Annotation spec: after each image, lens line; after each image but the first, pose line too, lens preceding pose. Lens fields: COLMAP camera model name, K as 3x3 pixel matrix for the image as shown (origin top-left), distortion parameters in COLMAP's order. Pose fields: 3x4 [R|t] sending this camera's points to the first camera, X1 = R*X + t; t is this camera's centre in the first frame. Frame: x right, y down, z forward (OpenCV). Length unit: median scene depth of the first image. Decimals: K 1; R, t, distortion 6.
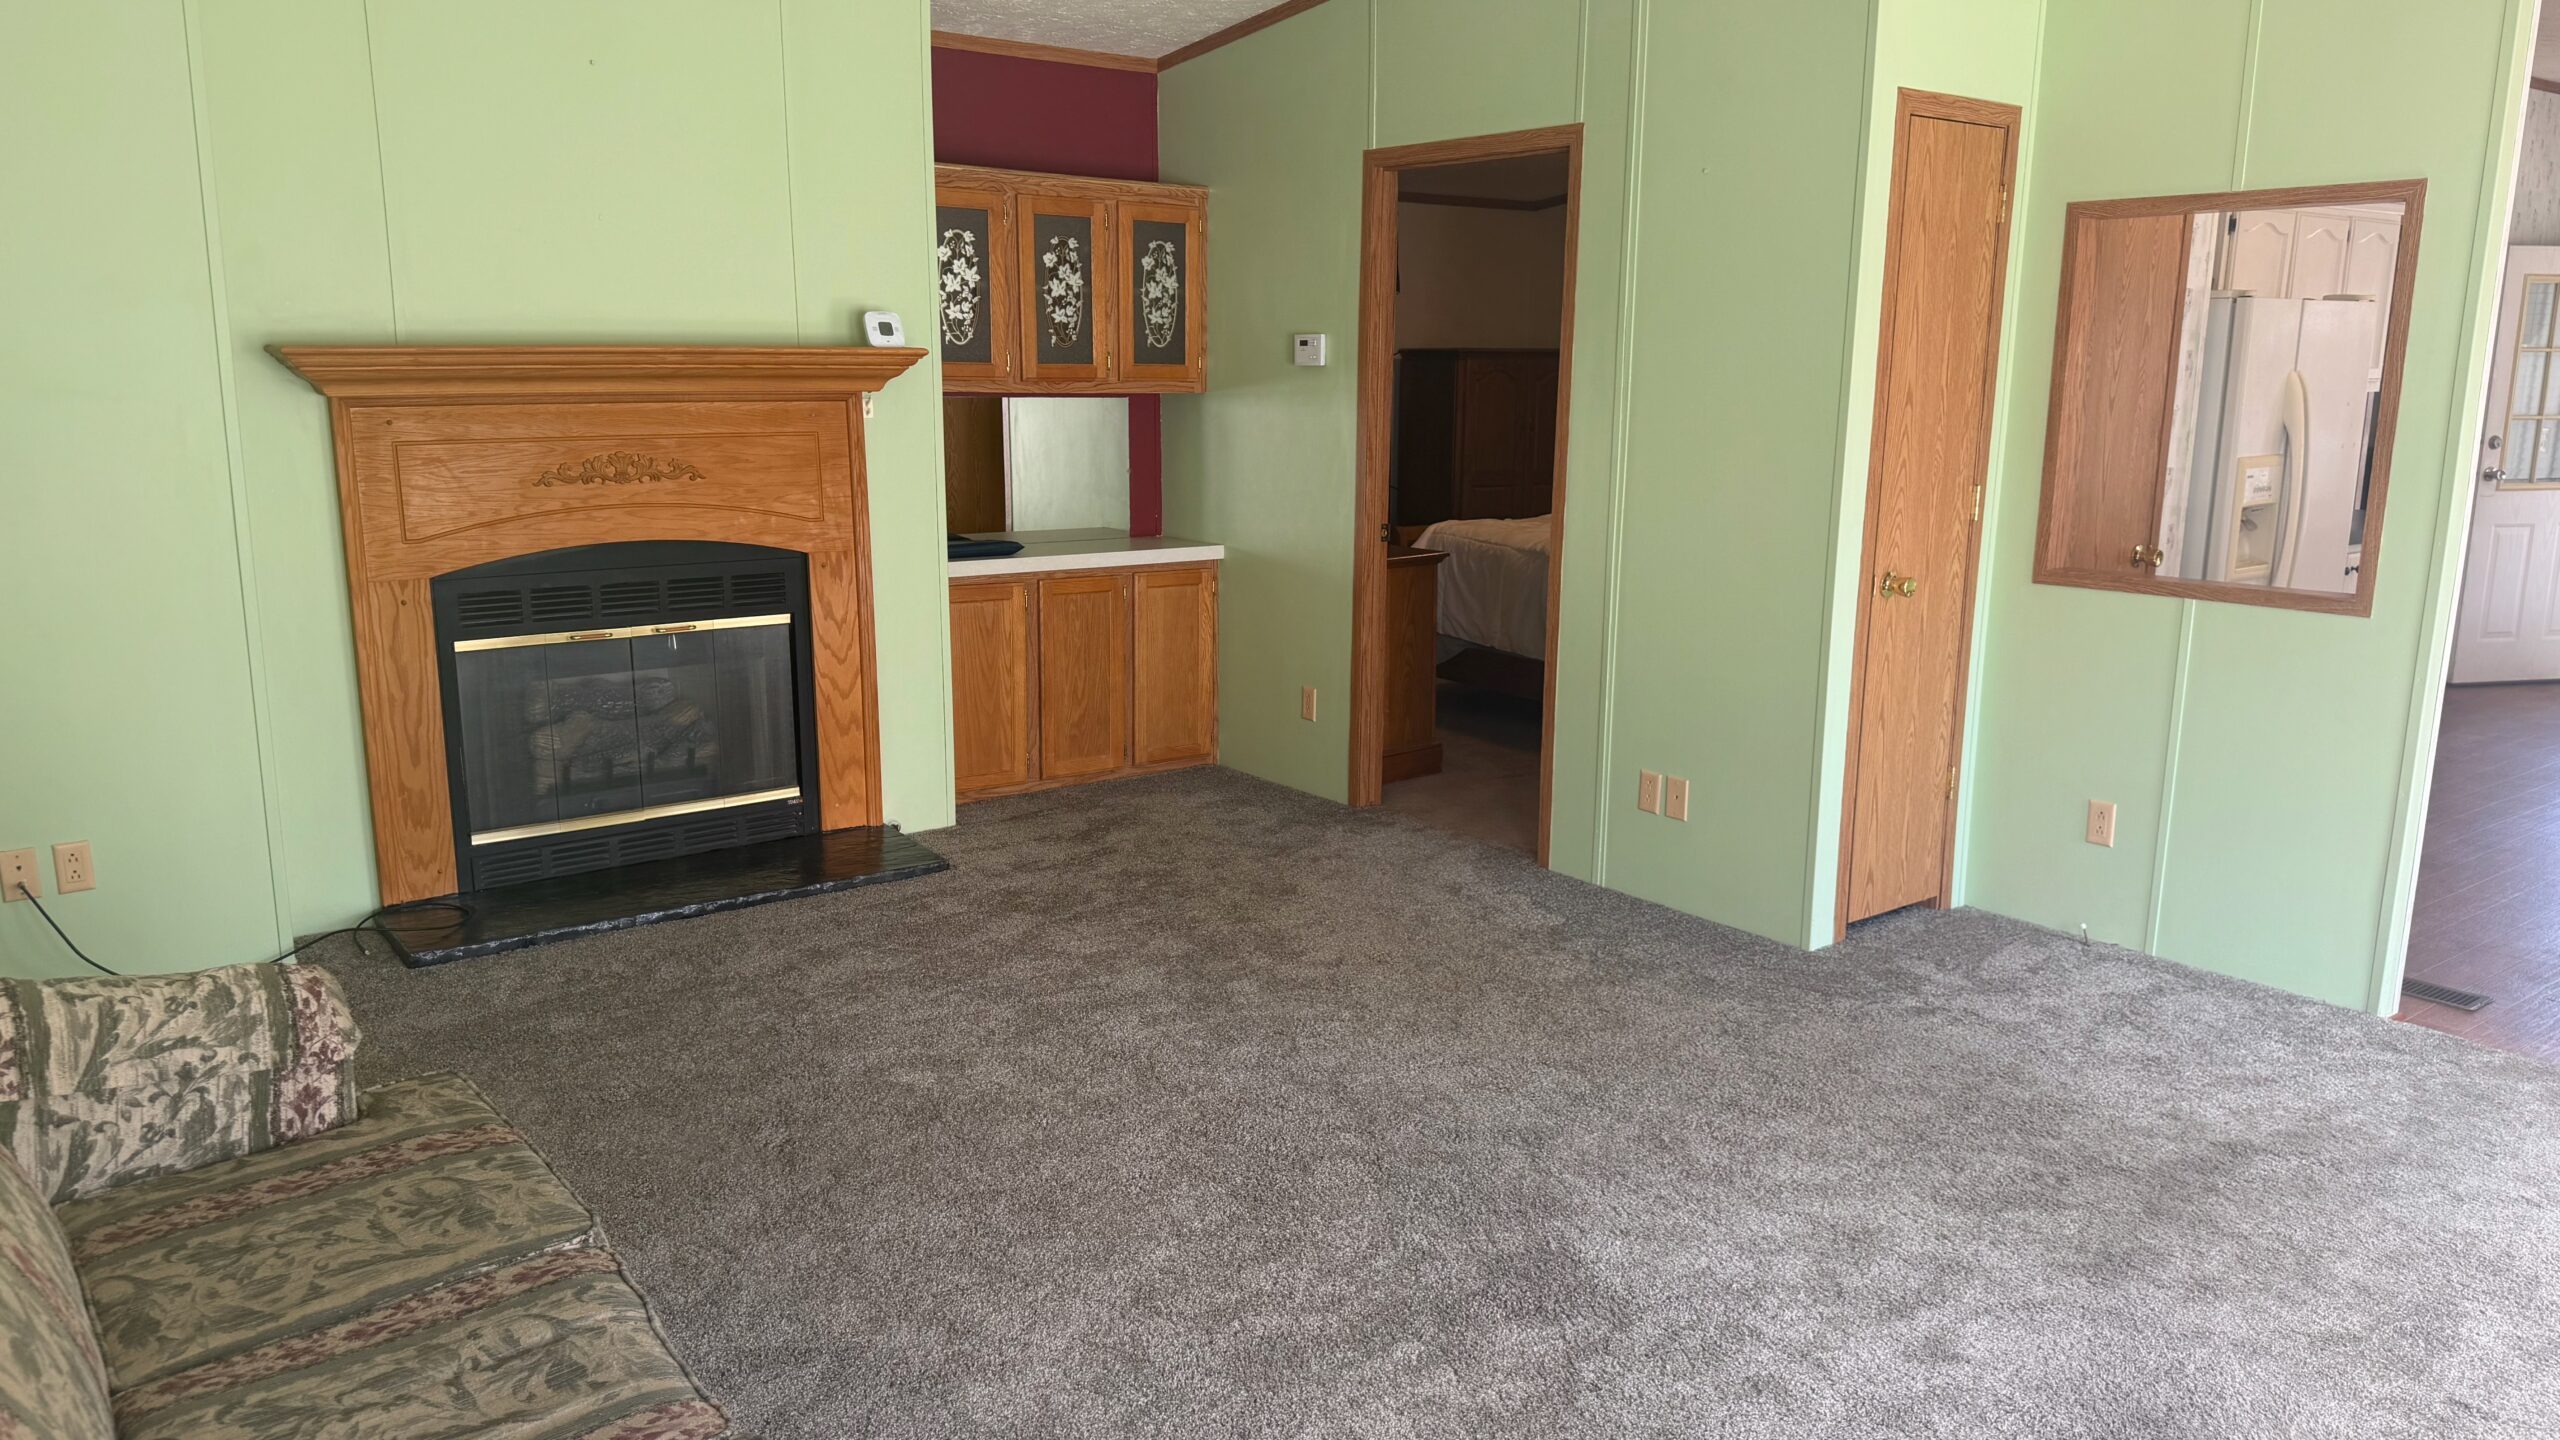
lens RADIAL K [[1807.6, 0, 1289.7], [0, 1807.6, 736.3], [0, 0, 1]] dist [0.086429, -0.133040]
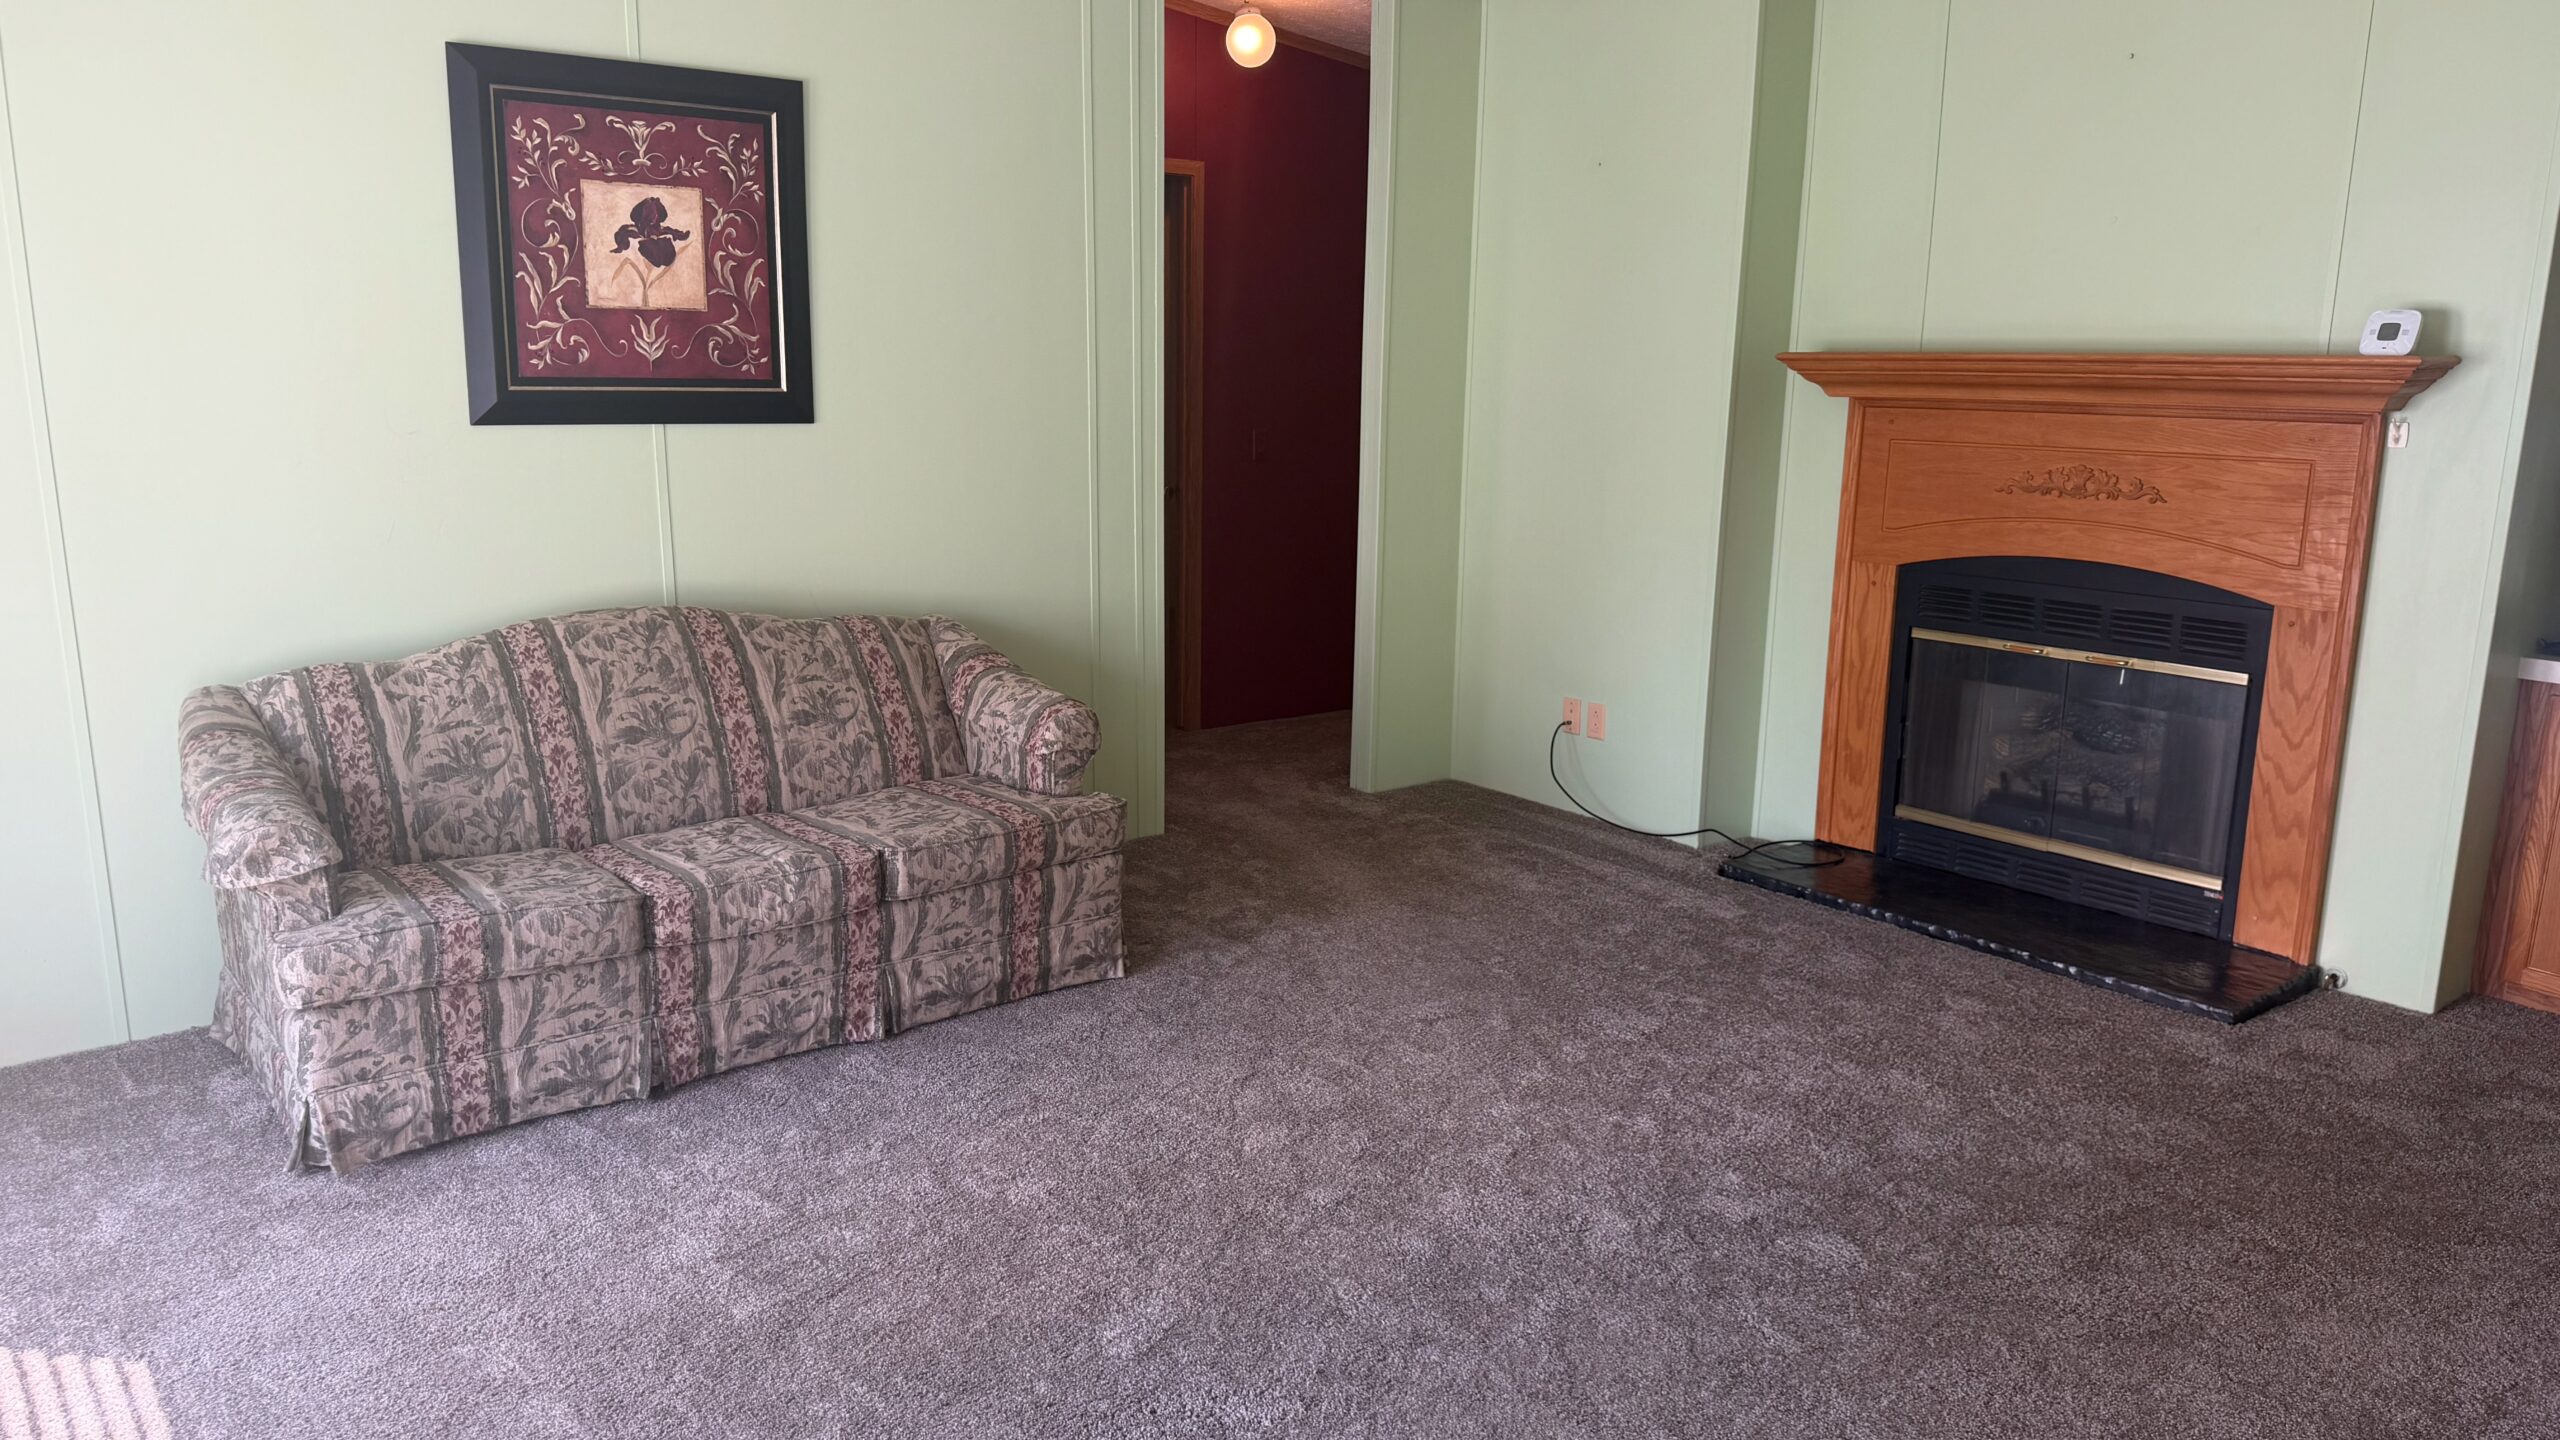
lens RADIAL K [[1807.6, 0, 1289.7], [0, 1807.6, 736.3], [0, 0, 1]] dist [0.086429, -0.133040]
pose [[0.012698, 0.203460, -0.979001, 0.571515], [-0.221372, 0.955357, 0.195674, -0.112375], [0.975107, 0.214238, 0.057171, 0.555358]]
